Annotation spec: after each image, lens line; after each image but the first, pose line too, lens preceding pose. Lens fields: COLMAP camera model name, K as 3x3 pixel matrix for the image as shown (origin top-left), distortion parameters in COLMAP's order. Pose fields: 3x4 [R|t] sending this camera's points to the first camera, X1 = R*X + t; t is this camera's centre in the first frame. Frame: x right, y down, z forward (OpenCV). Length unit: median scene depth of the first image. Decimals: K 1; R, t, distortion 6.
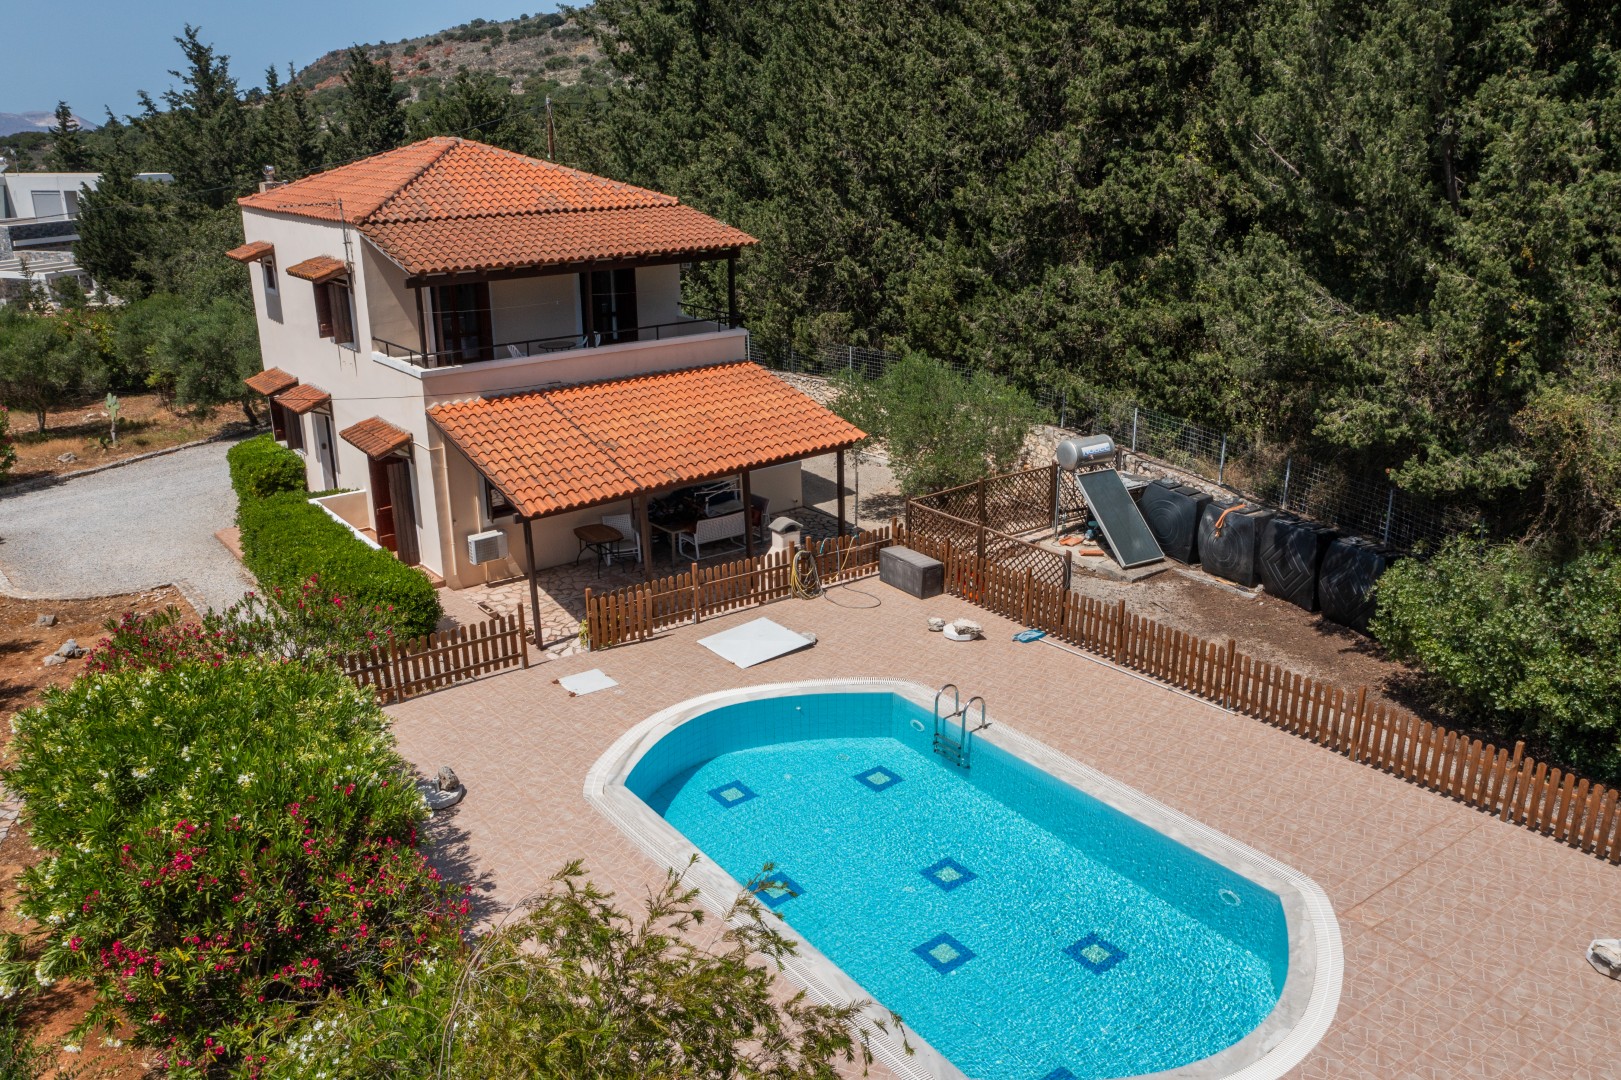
lens RADIAL K [[1259.2, 0, 810.5], [0, 1259.2, 540.0], [0, 0, 1]] dist [-0.039576, 0.012332]
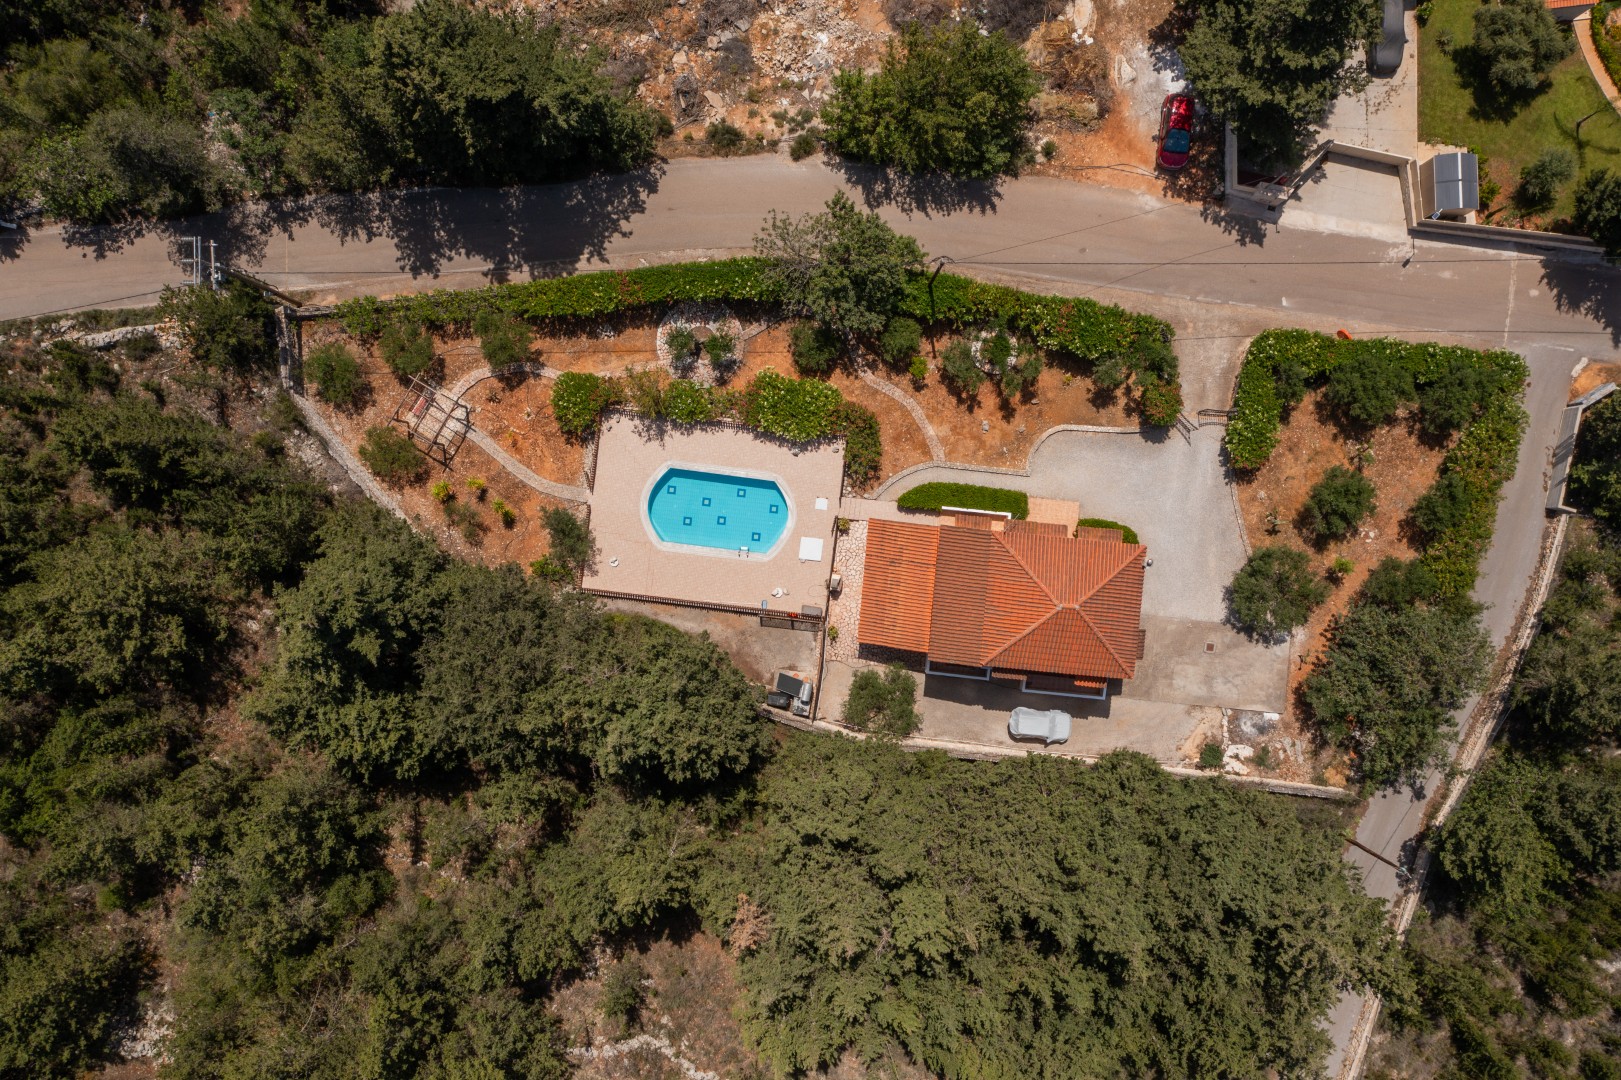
lens RADIAL K [[1259.2, 0, 810.5], [0, 1259.2, 540.0], [0, 0, 1]] dist [-0.039576, 0.012332]
pose [[-0.688640, 0.724870, 0.018421, -0.099491], [-0.215696, -0.229038, 0.949219, -2.681524], [0.692279, 0.649696, 0.314076, -0.164870]]
